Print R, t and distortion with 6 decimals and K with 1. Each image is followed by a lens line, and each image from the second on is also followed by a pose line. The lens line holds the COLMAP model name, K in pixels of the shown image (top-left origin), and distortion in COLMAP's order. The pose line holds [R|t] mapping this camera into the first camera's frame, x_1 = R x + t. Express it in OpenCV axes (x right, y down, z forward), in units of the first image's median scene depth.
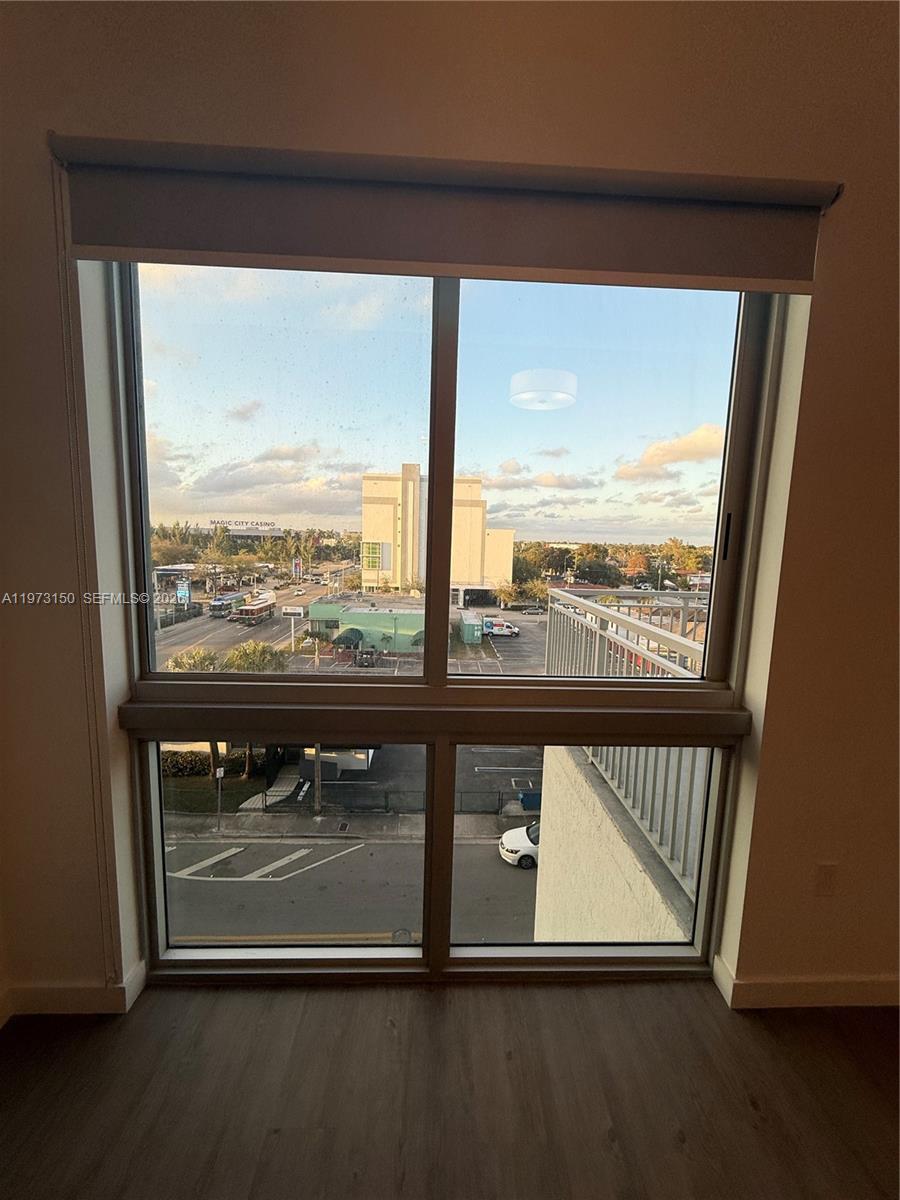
lens RADIAL K [[476.0, 0, 448.2], [0, 476.0, 598.8], [0, 0, 1]] dist [-0.001707, -0.000461]
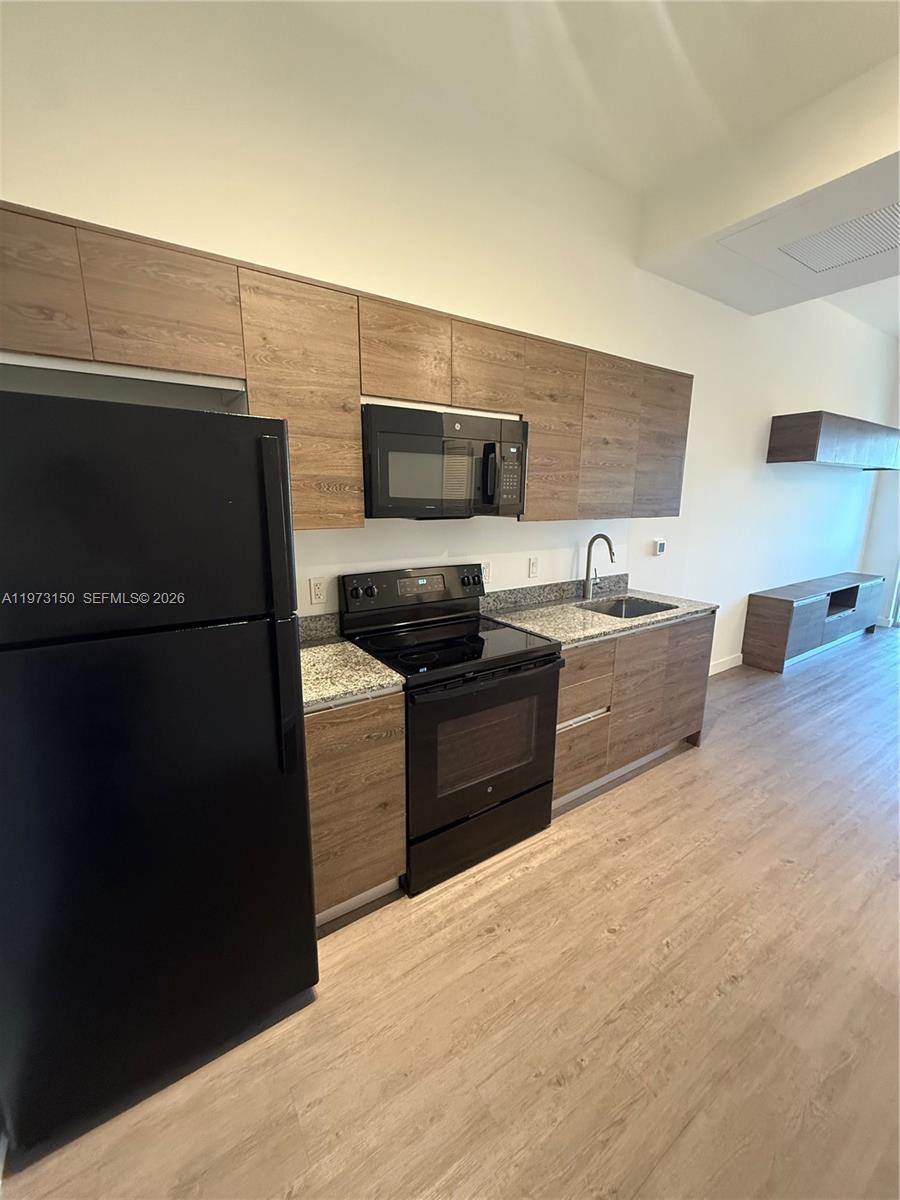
lens RADIAL K [[476.0, 0, 448.2], [0, 476.0, 598.8], [0, 0, 1]] dist [-0.001707, -0.000461]
pose [[0.528747, 0.147698, -0.835830, 0.509248], [-0.092130, 0.988912, 0.116468, 0.446098], [0.843765, 0.015423, 0.536492, -3.412379]]
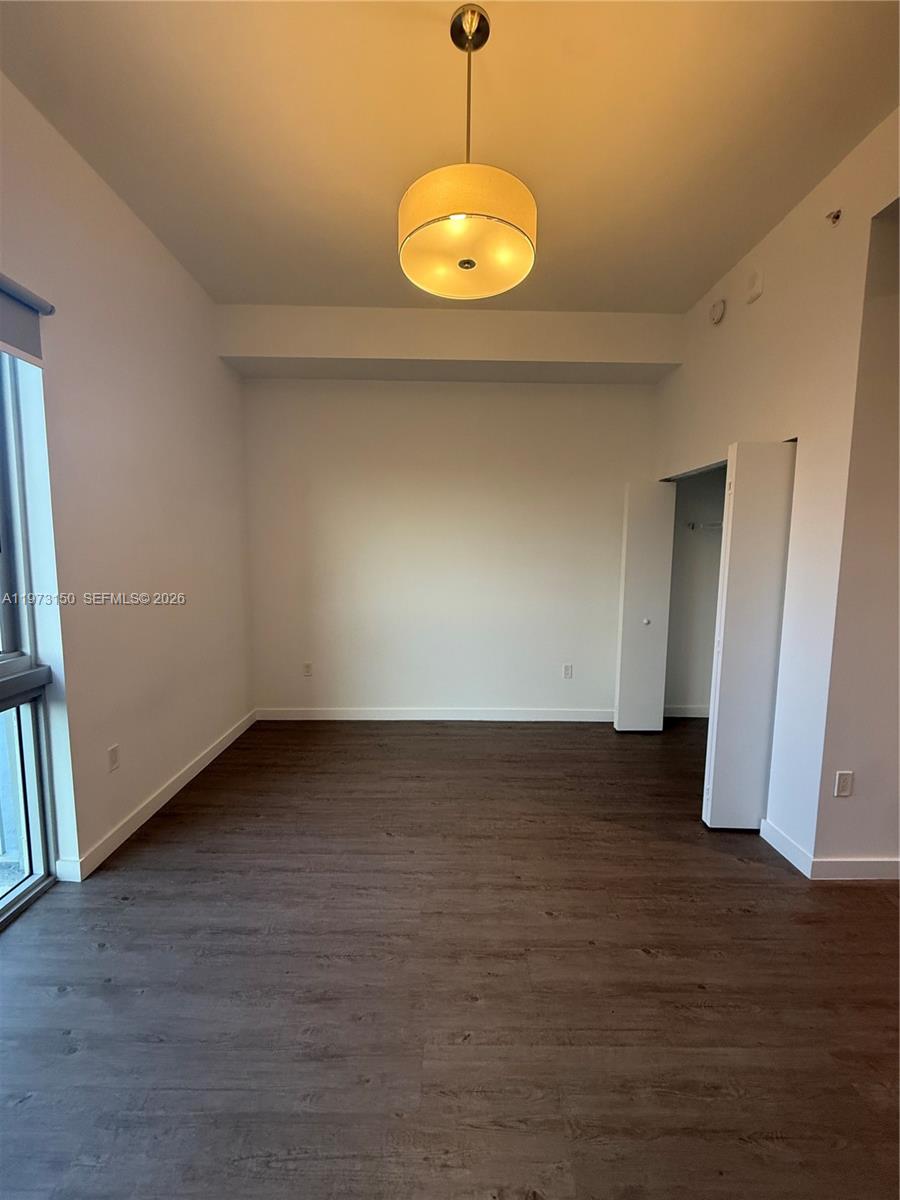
lens RADIAL K [[476.0, 0, 448.2], [0, 476.0, 598.8], [0, 0, 1]] dist [-0.001707, -0.000461]
pose [[0.036570, -0.120915, 0.991989, -0.561356], [0.116447, 0.986406, 0.115941, 0.026672], [-0.992523, 0.111275, 0.050153, -0.182100]]
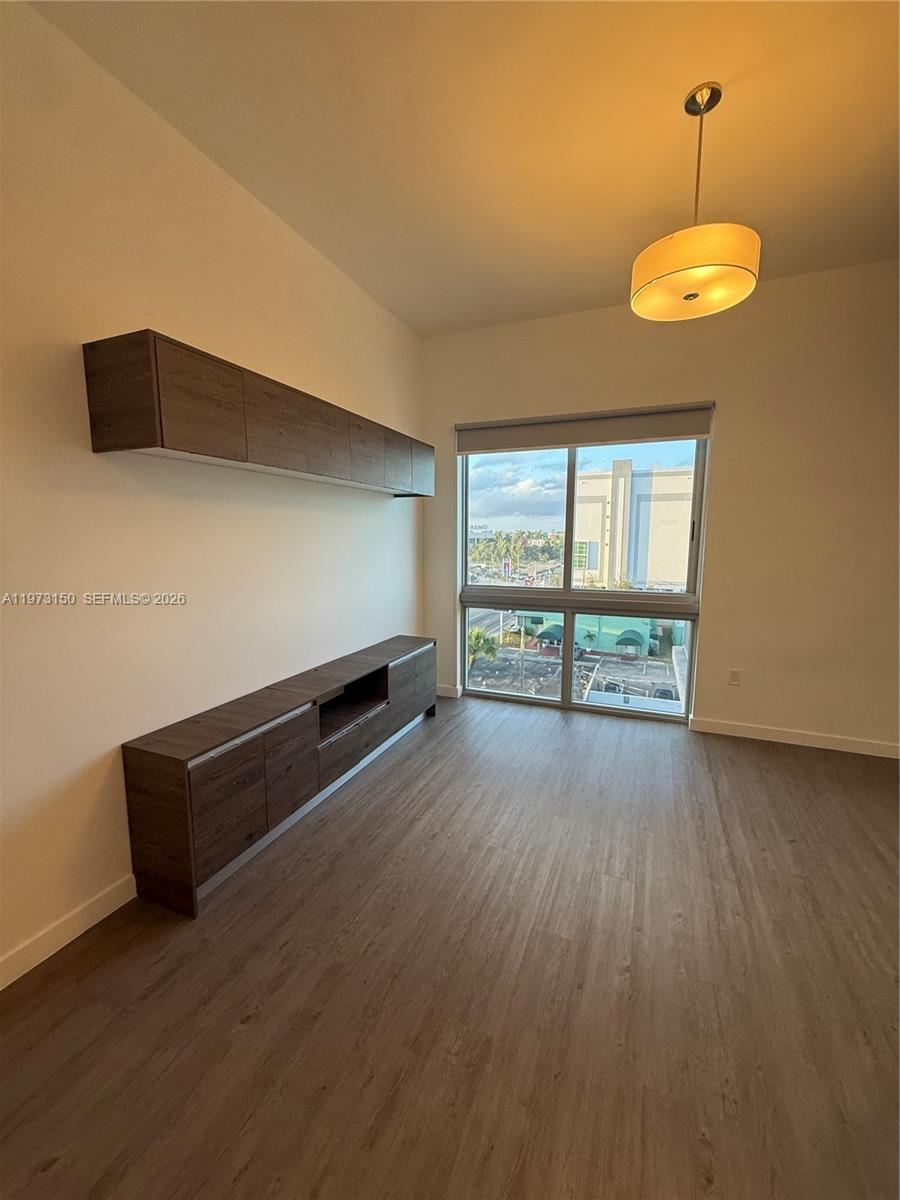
lens RADIAL K [[476.0, 0, 448.2], [0, 476.0, 598.8], [0, 0, 1]] dist [-0.001707, -0.000461]
pose [[0.910004, 0.027314, -0.413699, 0.405635], [-0.027566, 0.999606, 0.005360, 0.200322], [0.413682, 0.006526, 0.910398, -1.471685]]
